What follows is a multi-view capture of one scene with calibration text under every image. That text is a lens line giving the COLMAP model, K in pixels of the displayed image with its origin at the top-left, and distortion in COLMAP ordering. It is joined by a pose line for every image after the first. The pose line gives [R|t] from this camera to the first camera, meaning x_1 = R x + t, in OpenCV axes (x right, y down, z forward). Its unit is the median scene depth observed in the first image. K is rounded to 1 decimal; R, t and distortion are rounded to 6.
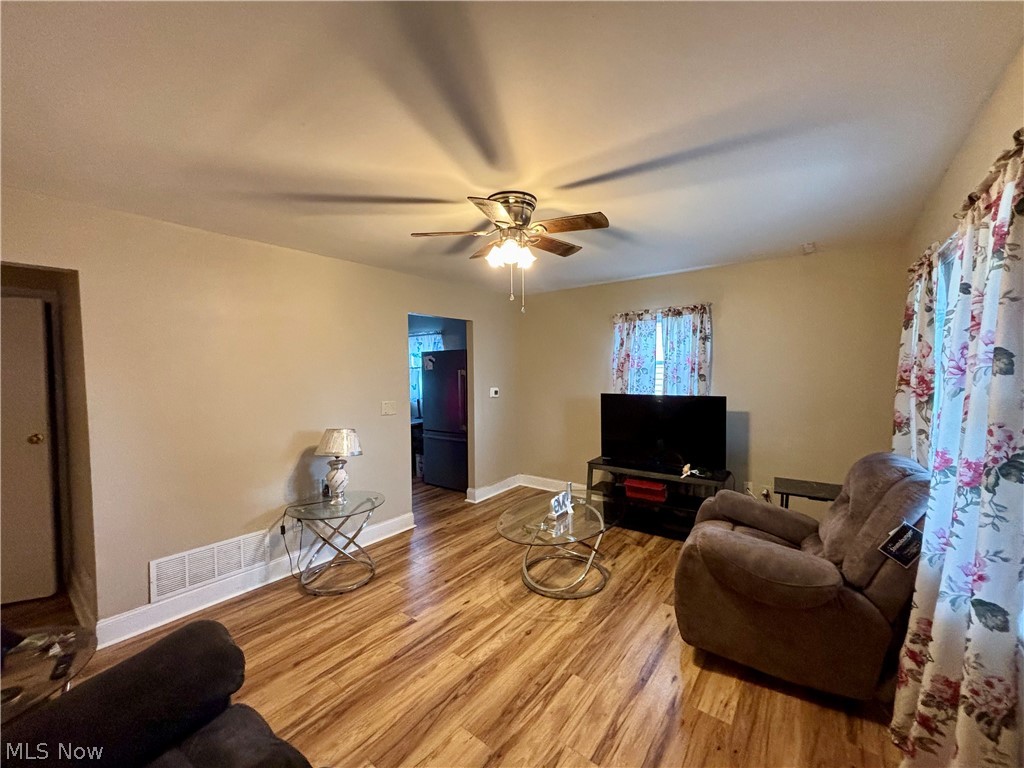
lens RADIAL K [[412.6, 0, 512.0], [0, 412.6, 384.0], [0, 0, 1]] dist [-0.002331, -0.000252]
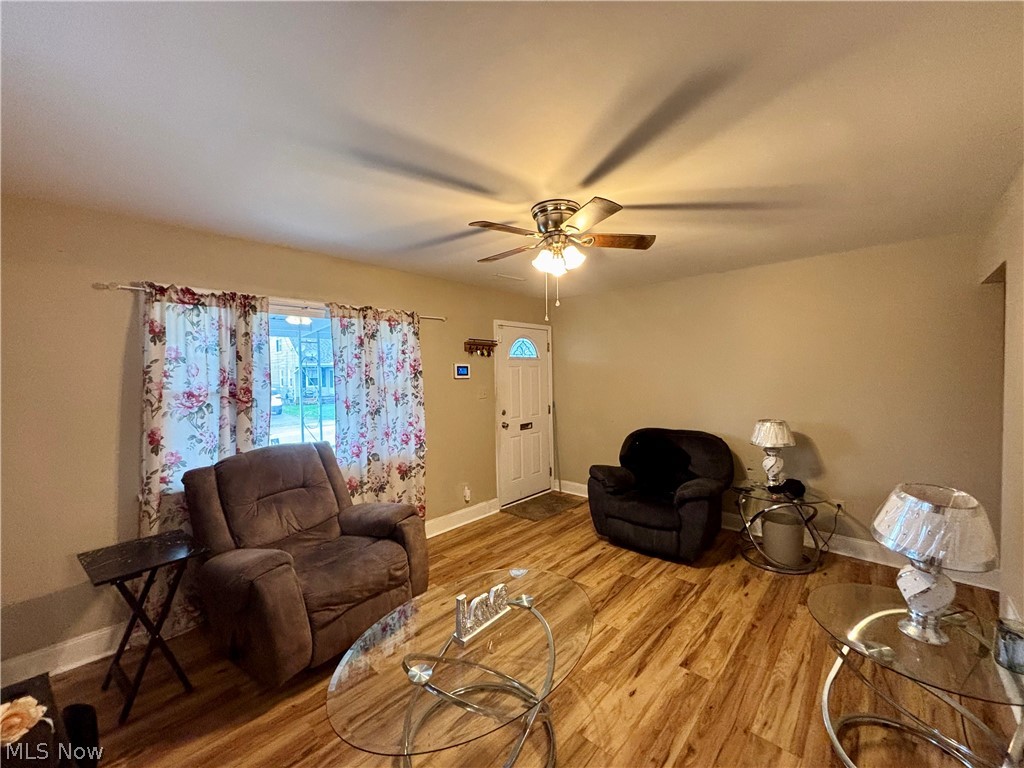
lens RADIAL K [[412.6, 0, 512.0], [0, 412.6, 384.0], [0, 0, 1]] dist [-0.002331, -0.000252]
pose [[-0.996275, 0.025641, 0.082337, 0.032972], [0.031270, 0.997208, 0.067814, -0.081776], [-0.080368, 0.070136, -0.994295, 1.982690]]
